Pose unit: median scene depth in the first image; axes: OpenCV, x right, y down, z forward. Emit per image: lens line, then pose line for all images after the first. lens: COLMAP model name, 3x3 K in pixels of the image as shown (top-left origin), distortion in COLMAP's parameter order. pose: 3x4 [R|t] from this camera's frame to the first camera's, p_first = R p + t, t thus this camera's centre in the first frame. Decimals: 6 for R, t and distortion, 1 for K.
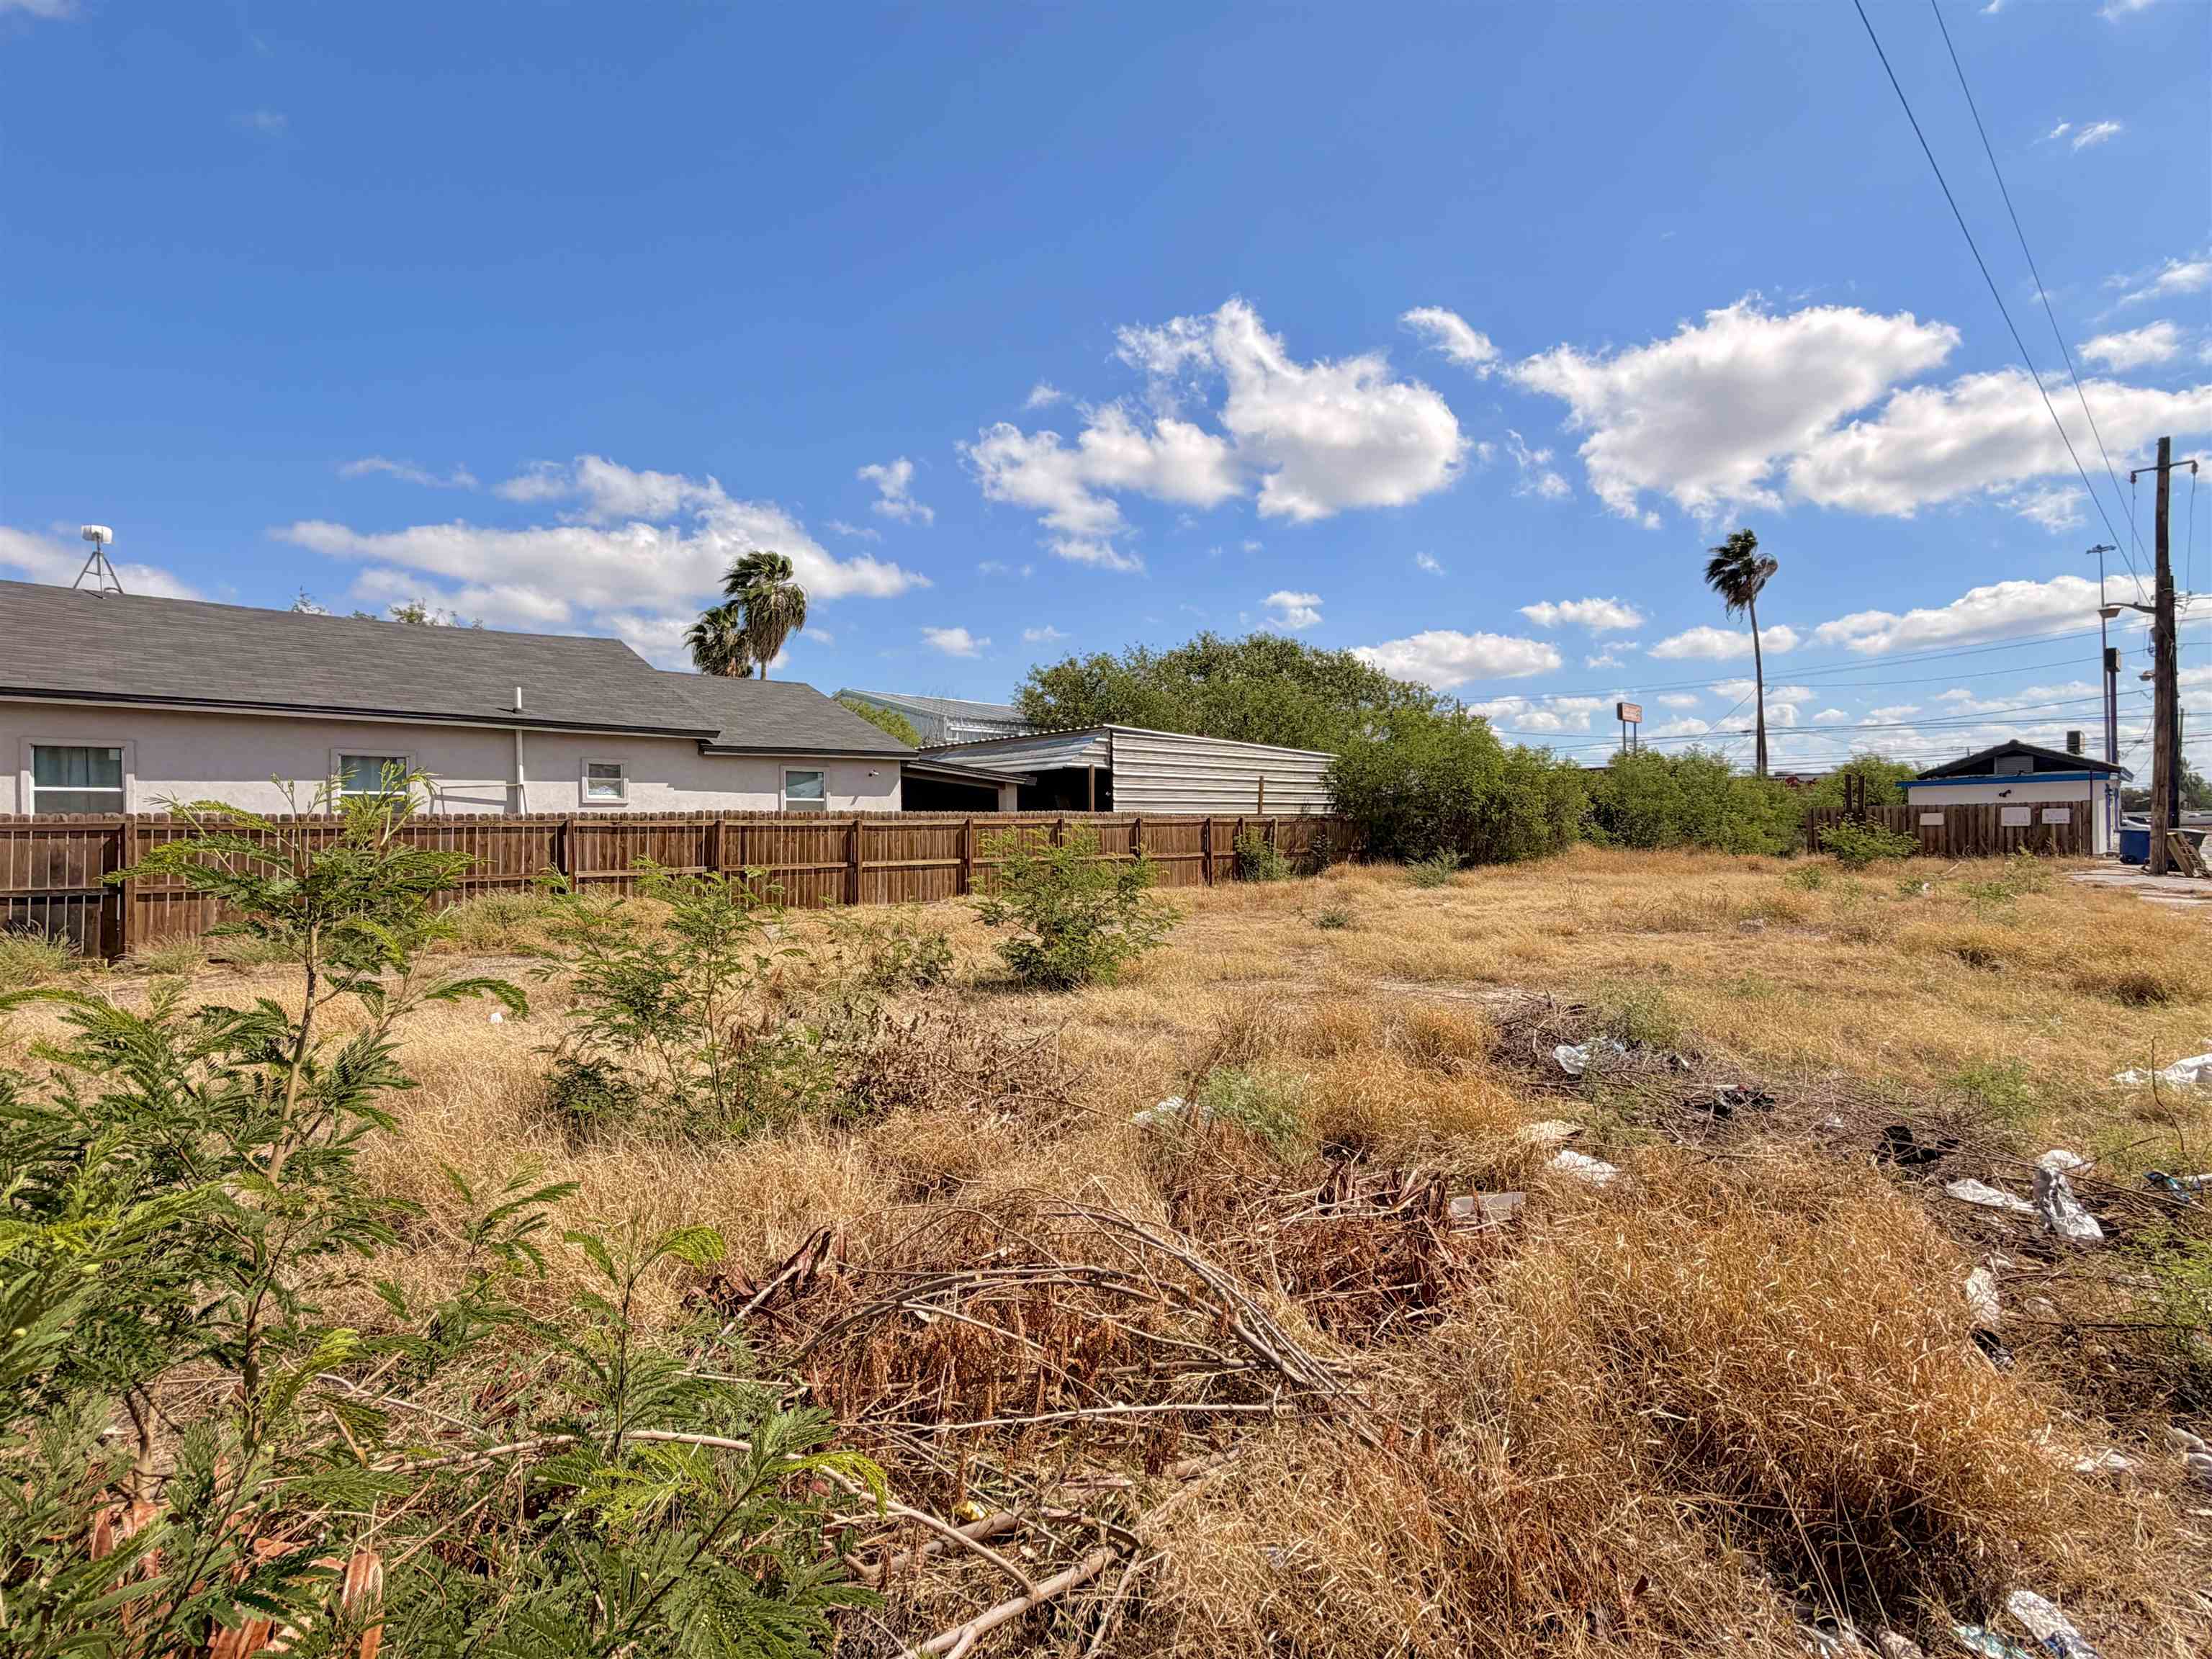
lens RADIAL K [[1068.0, 0, 1104.0], [0, 1068.0, 832.4], [0, 0, 1]] dist [0.002911, -0.000611]
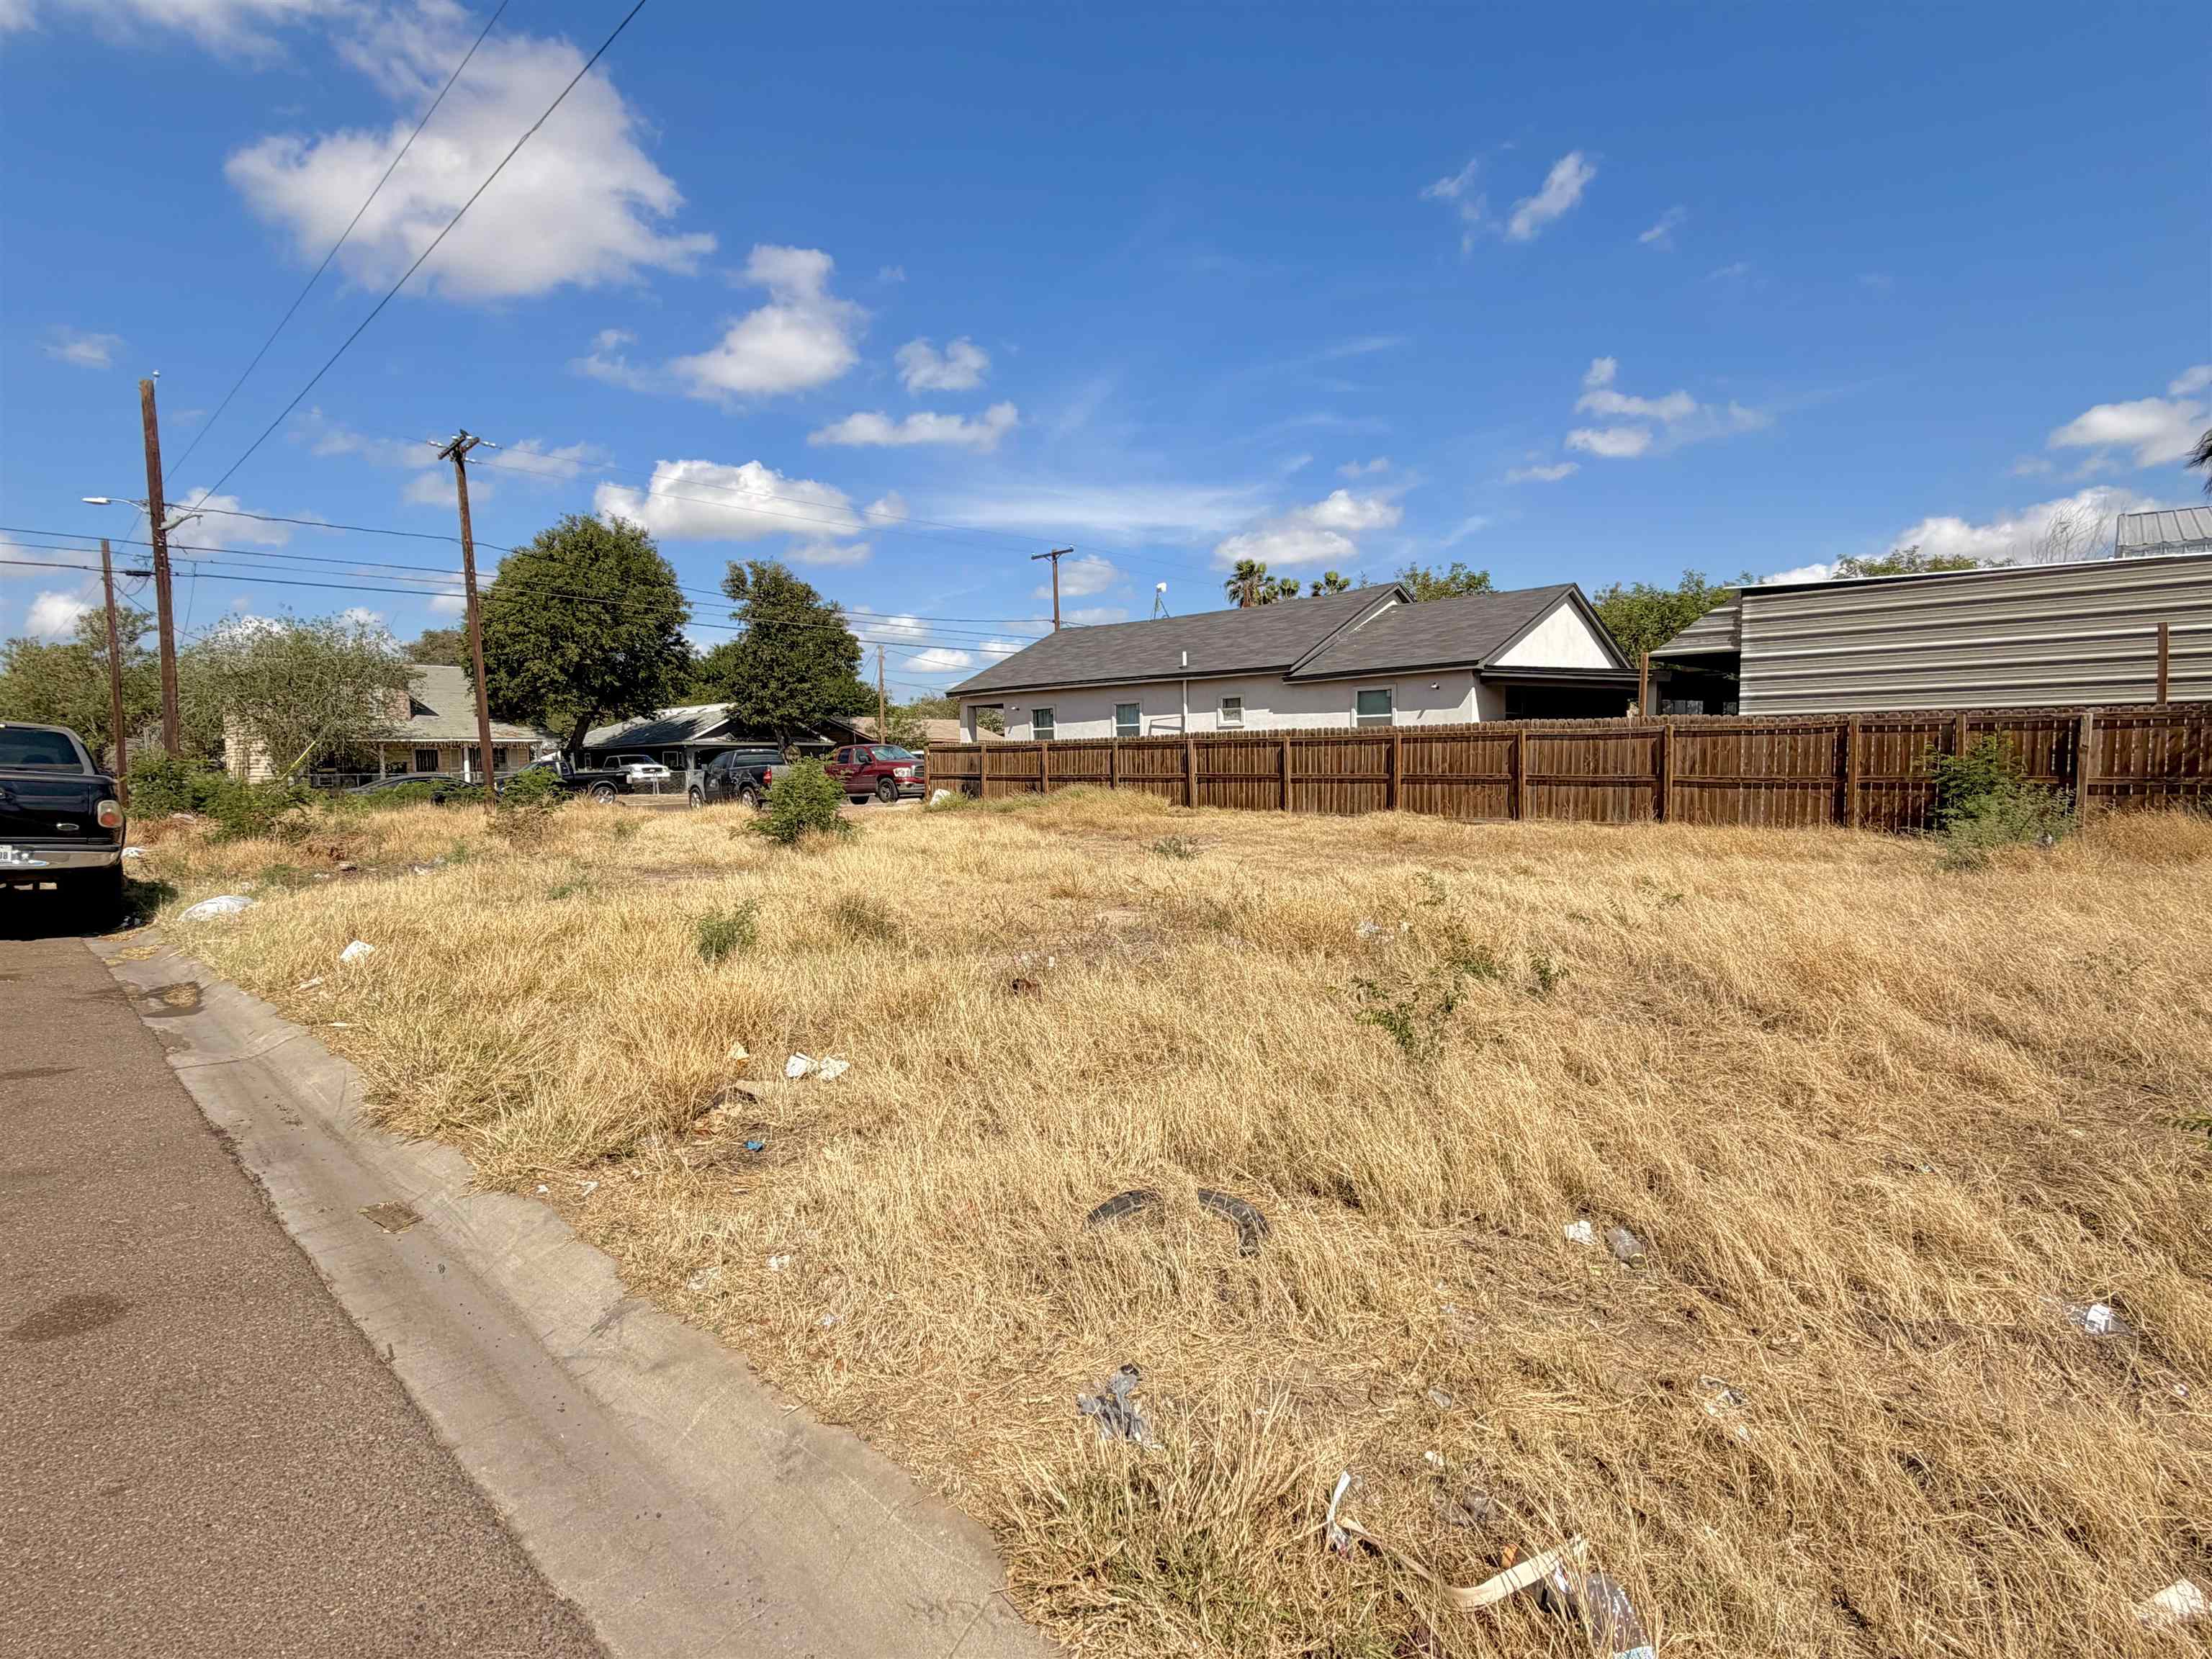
lens RADIAL K [[1068.0, 0, 1104.0], [0, 1068.0, 832.4], [0, 0, 1]] dist [0.002911, -0.000611]
pose [[0.043893, 0.085608, -0.995362, 0.685760], [0.014725, 0.996158, 0.086326, -0.008142], [0.998928, -0.018446, 0.042464, 0.557056]]
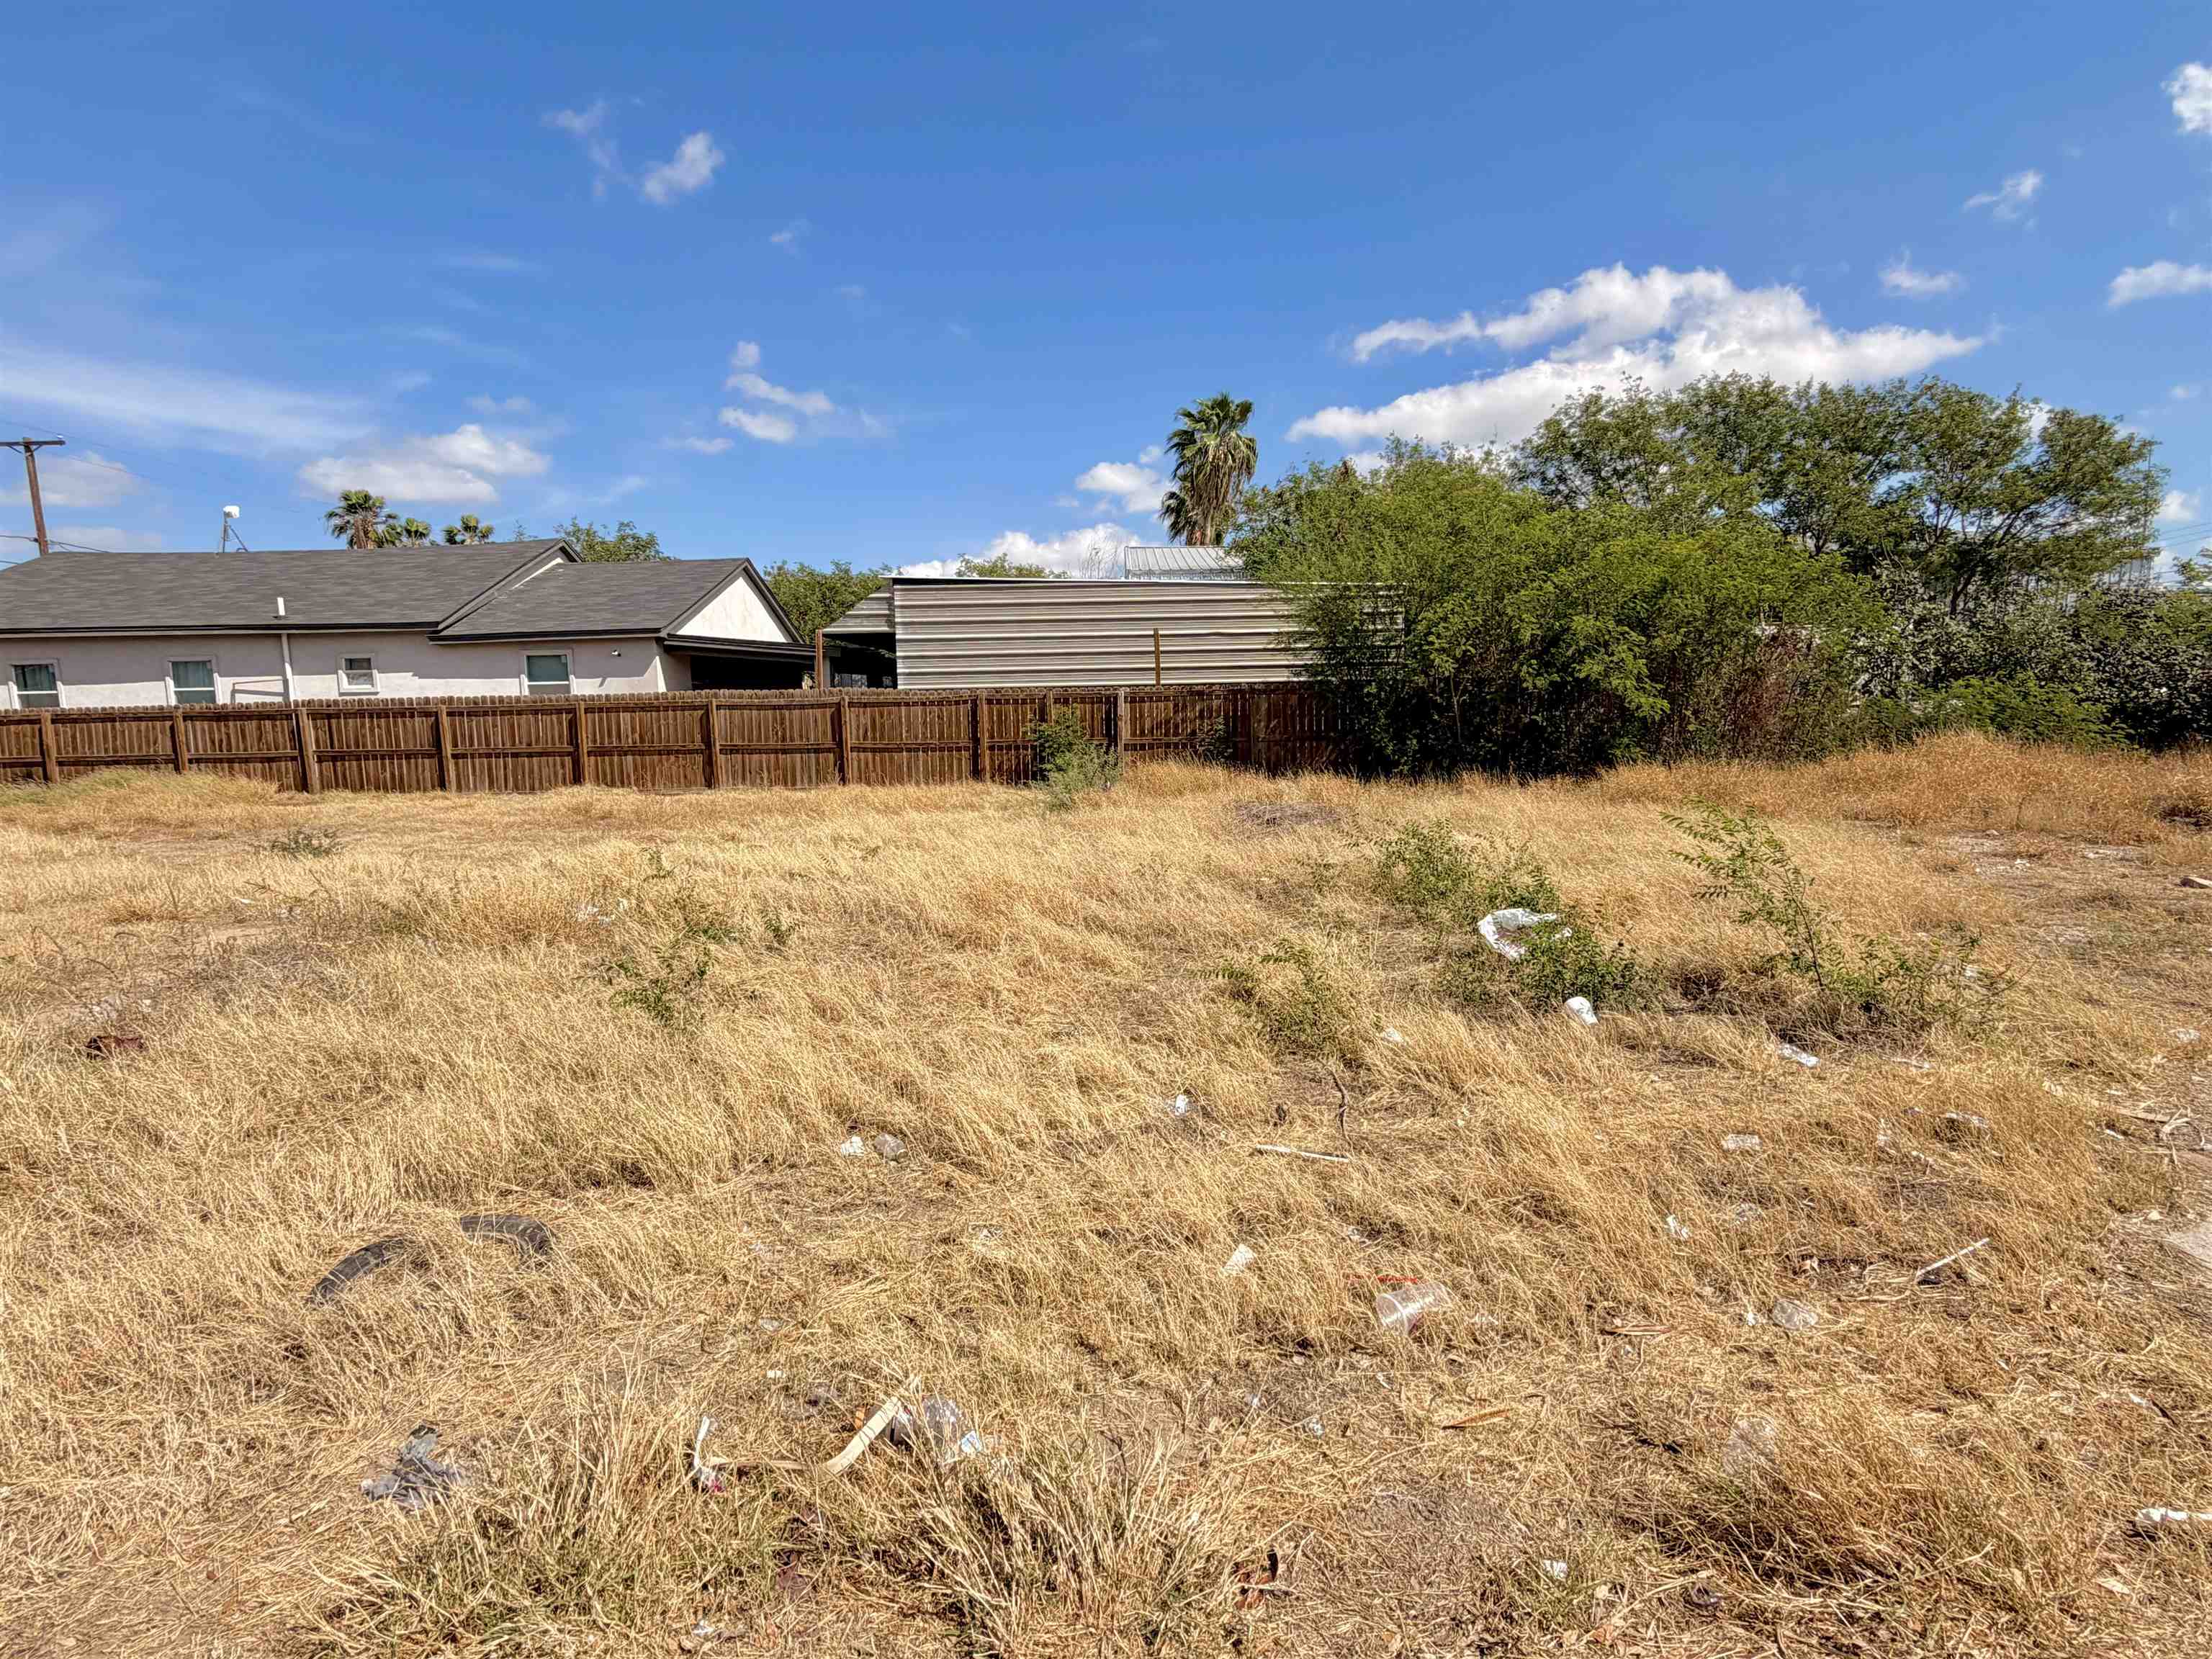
lens RADIAL K [[1068.0, 0, 1104.0], [0, 1068.0, 832.4], [0, 0, 1]] dist [0.002911, -0.000611]
pose [[0.702198, 0.082151, -0.707227, 0.689245], [0.008951, 0.992224, 0.124144, -0.009146], [0.711926, -0.093504, 0.696002, 0.543270]]
